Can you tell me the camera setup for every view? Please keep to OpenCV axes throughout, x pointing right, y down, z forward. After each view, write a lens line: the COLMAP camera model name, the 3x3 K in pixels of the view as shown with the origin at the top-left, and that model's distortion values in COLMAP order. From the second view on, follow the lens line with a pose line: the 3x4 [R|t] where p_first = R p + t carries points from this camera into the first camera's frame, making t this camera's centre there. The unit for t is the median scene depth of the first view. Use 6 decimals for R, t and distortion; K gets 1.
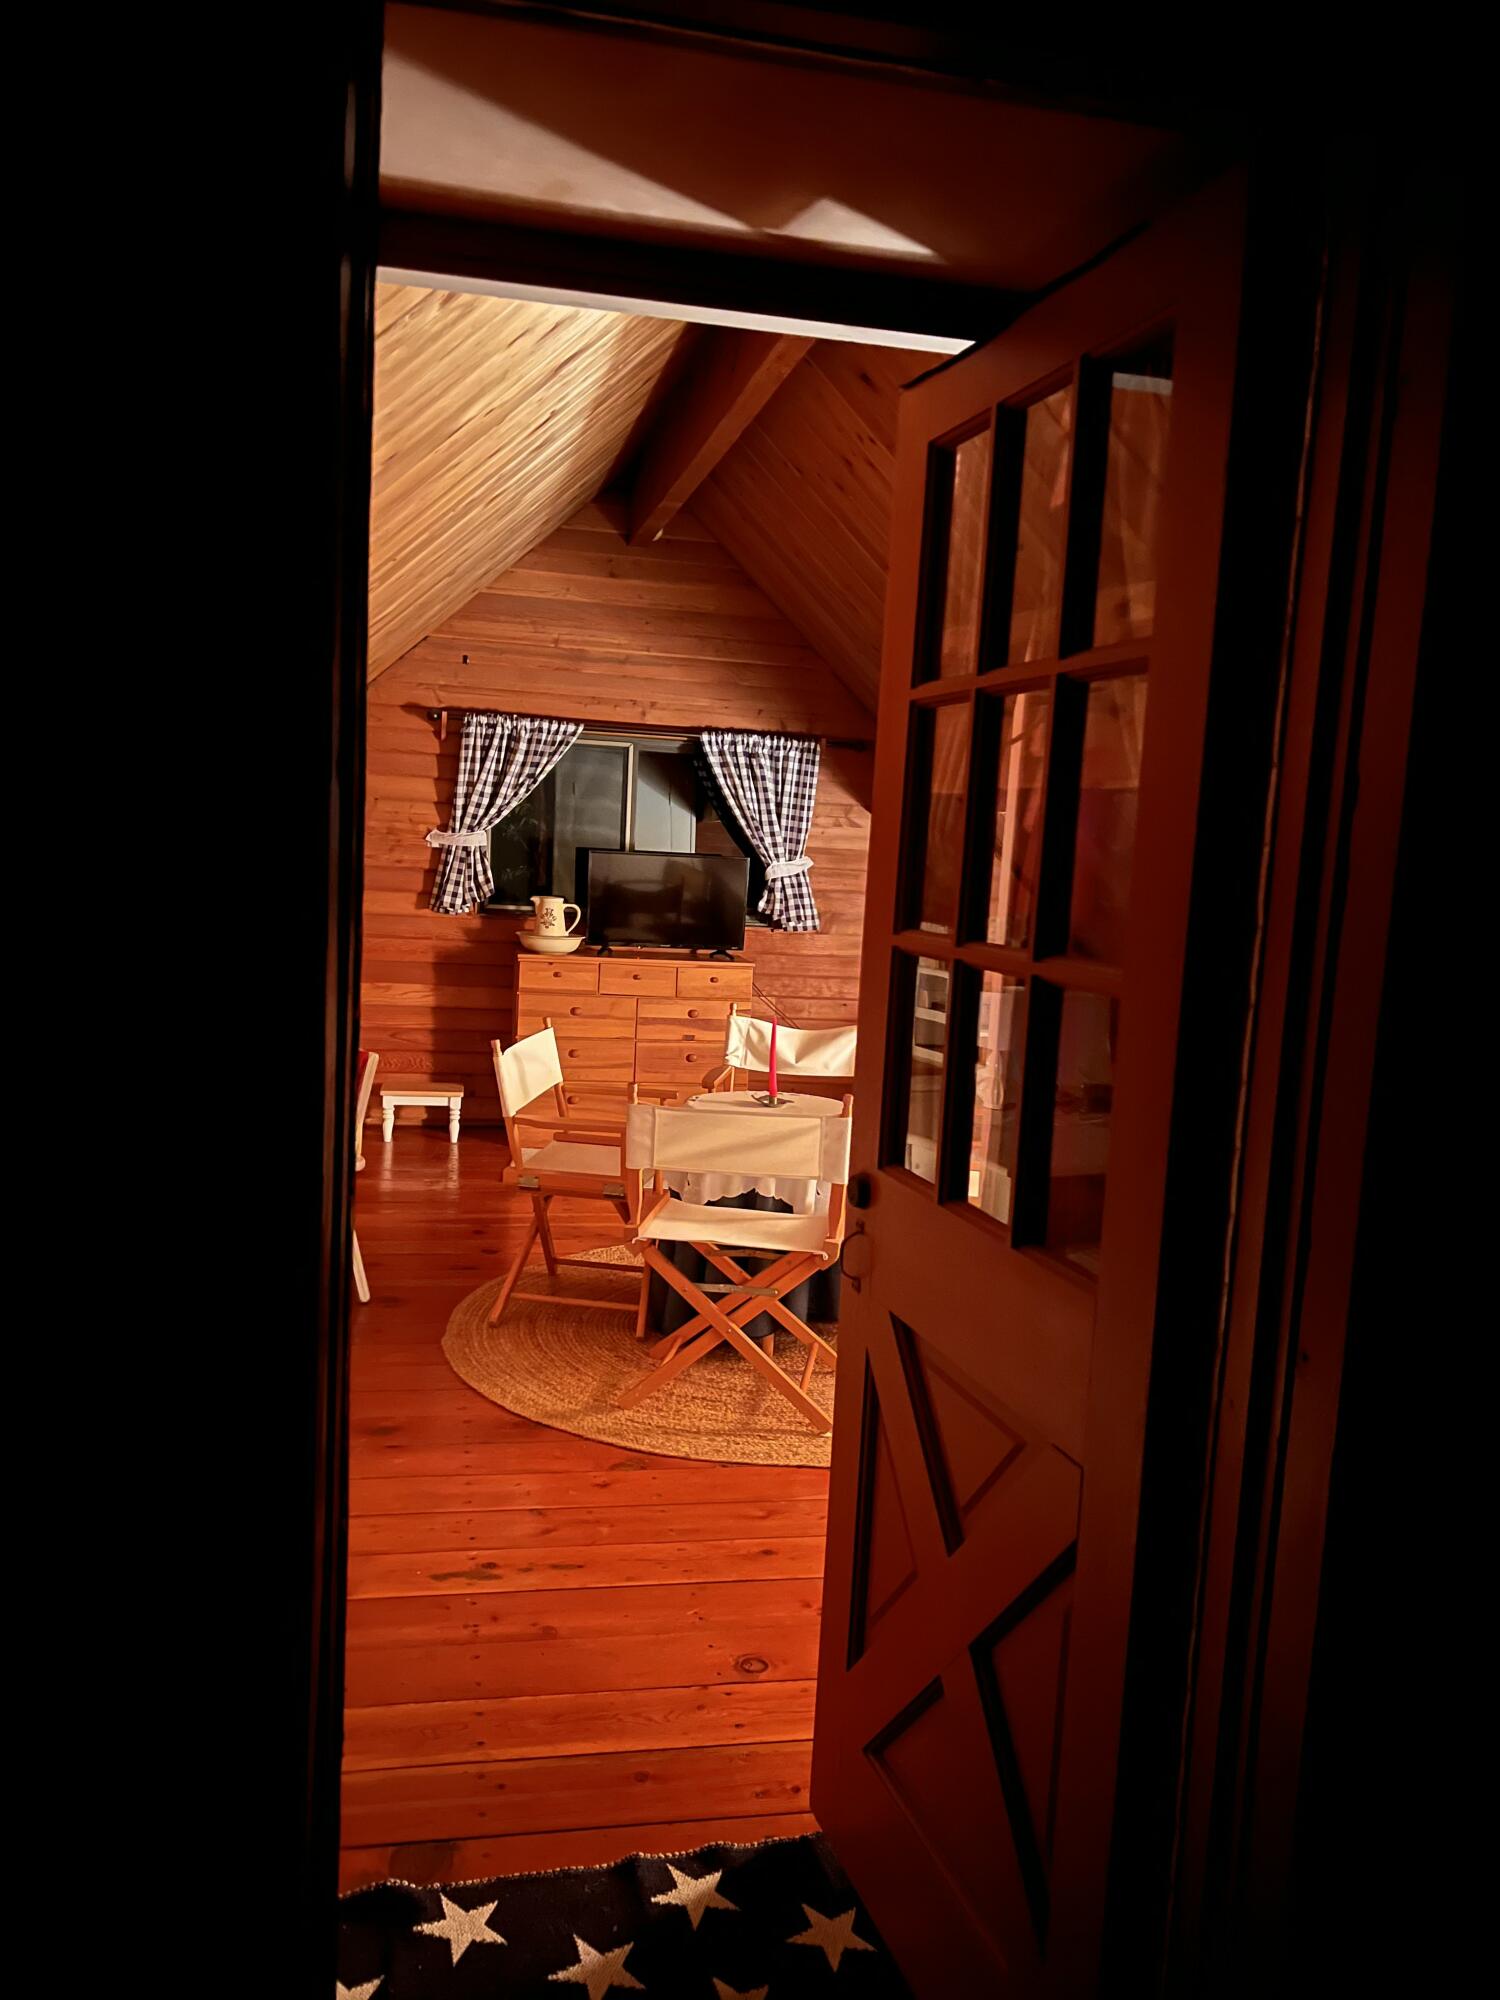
lens RADIAL K [[1515.4, 0, 764.1], [0, 1515.4, 996.4], [0, 0, 1]] dist [0.086864, -0.003006]
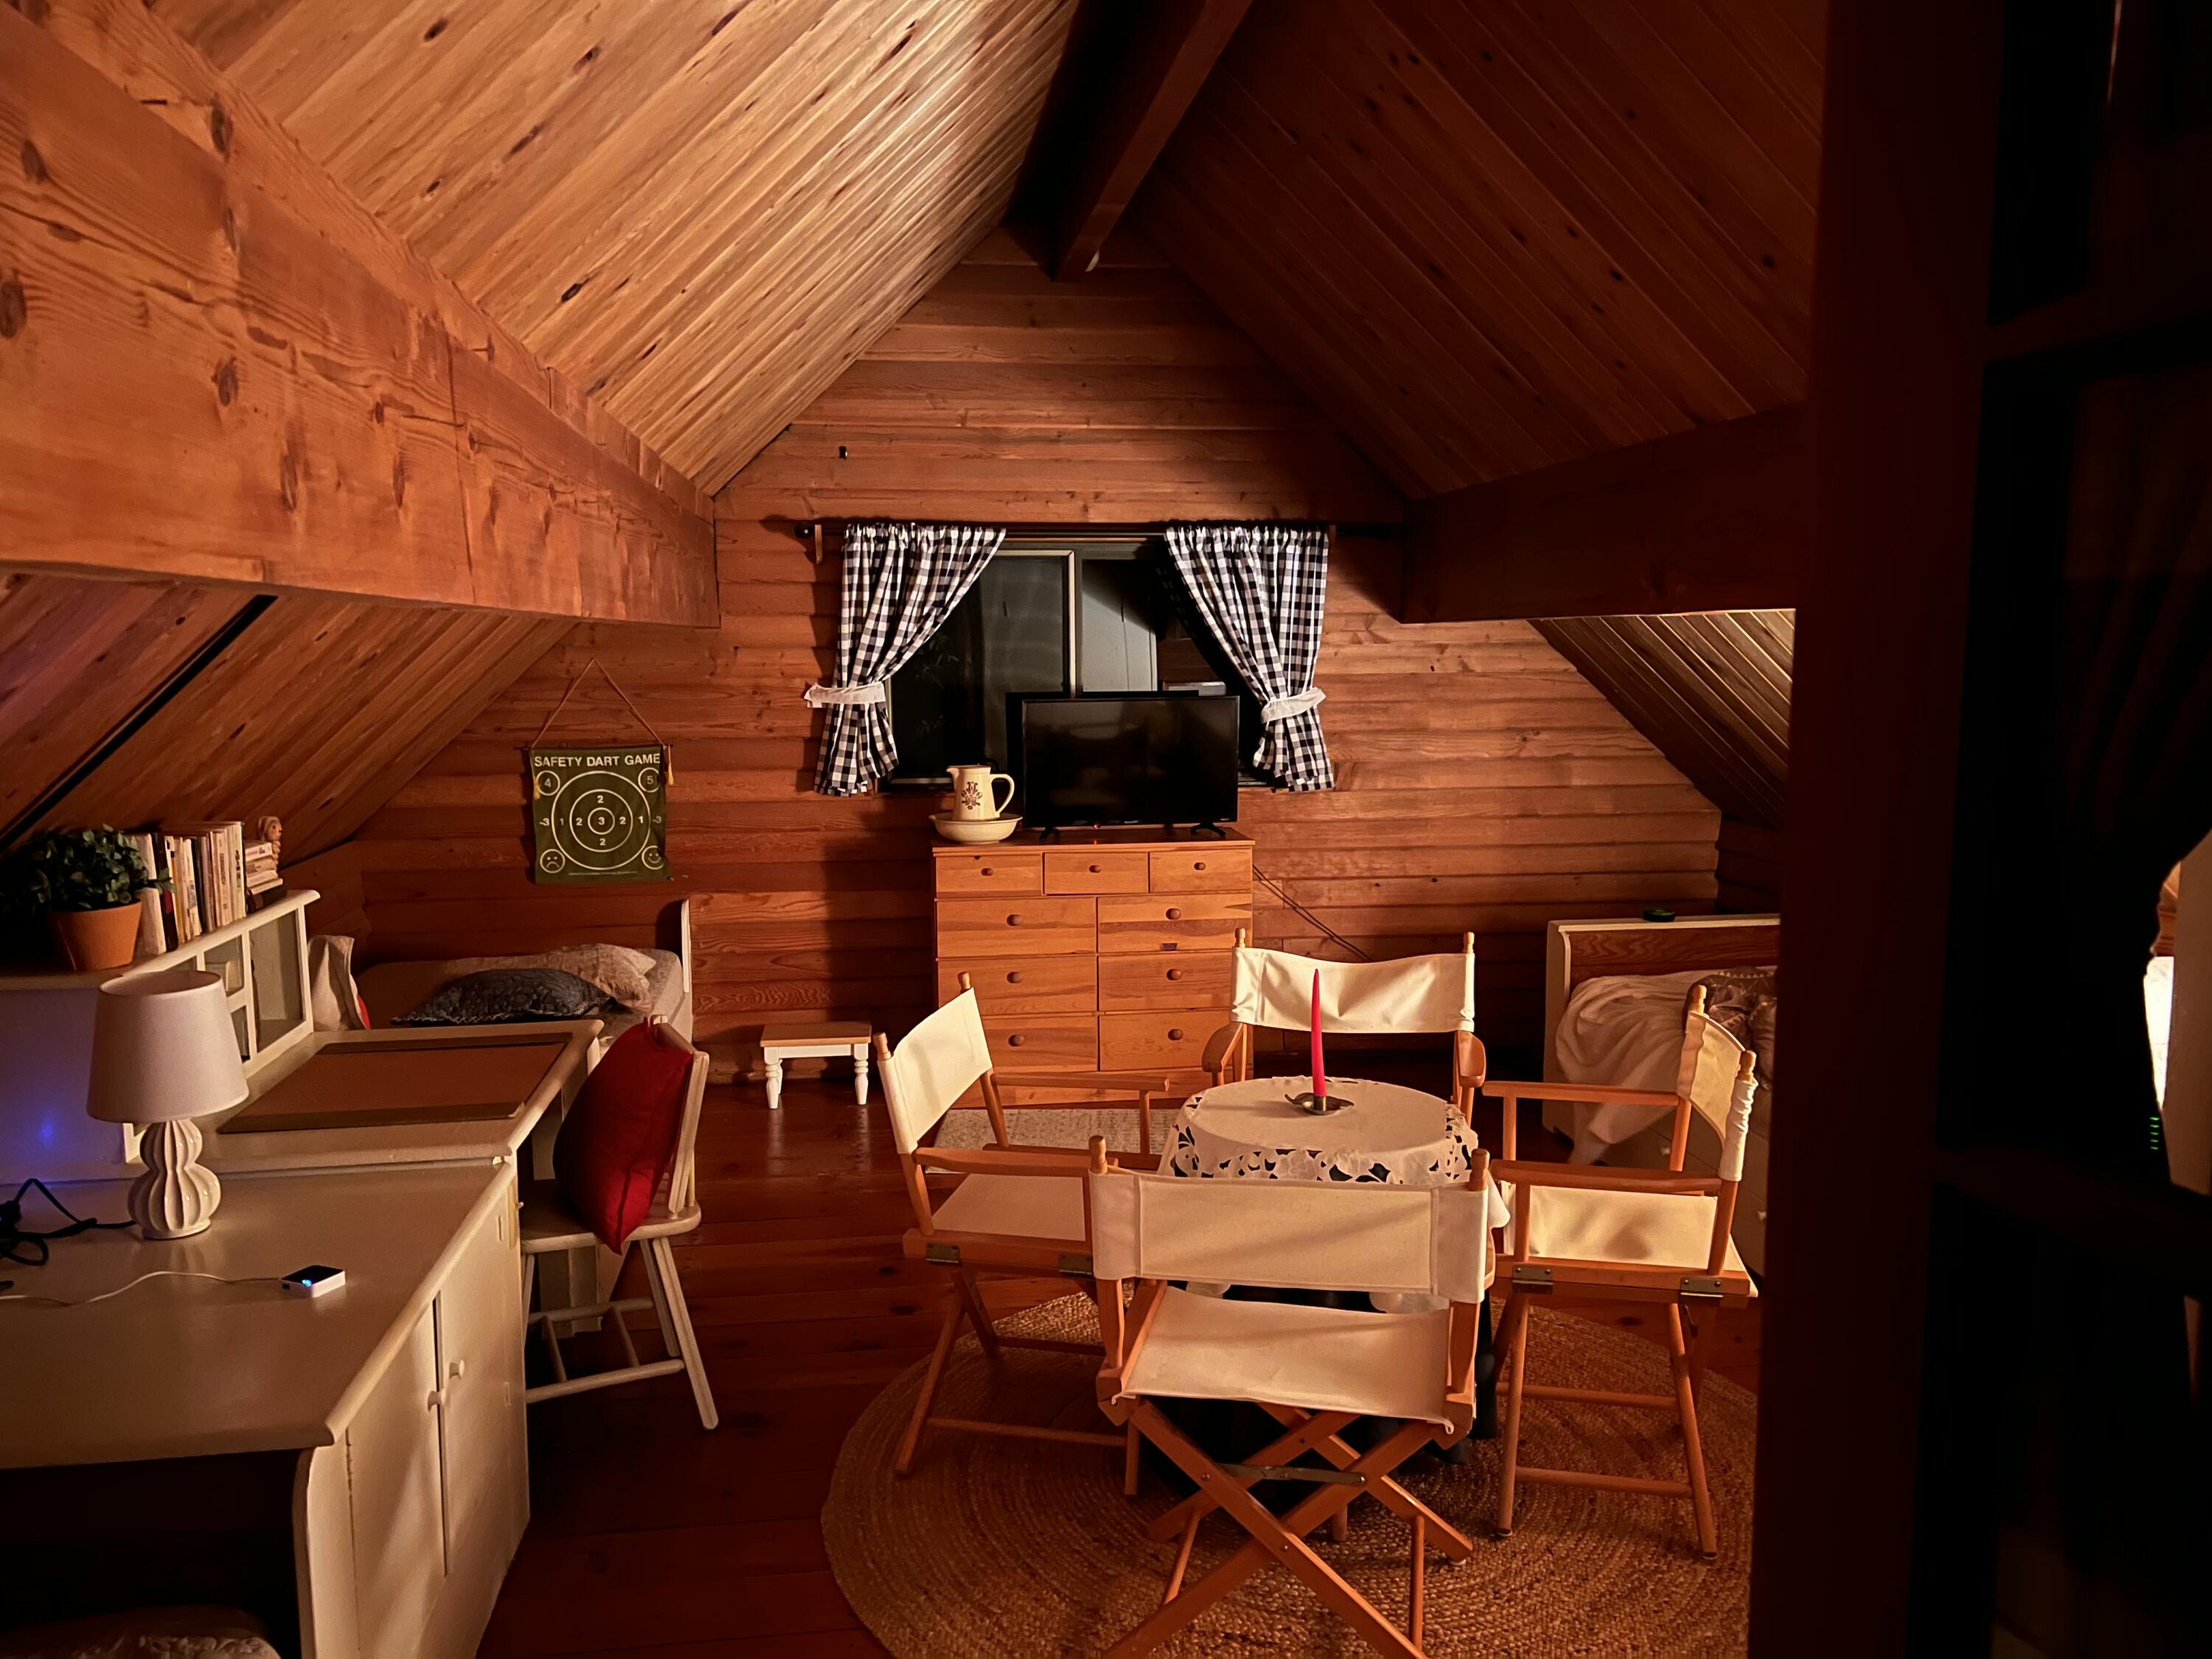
lens RADIAL K [[1676.1, 0, 1091.7], [0, 1676.1, 843.3], [0, 0, 1]] dist [0.086864, -0.003006]
pose [[0.994896, -0.052264, -0.086318, -0.014448], [0.053395, 0.998515, 0.010844, -0.033471], [0.085623, -0.015397, 0.996209, 0.190134]]
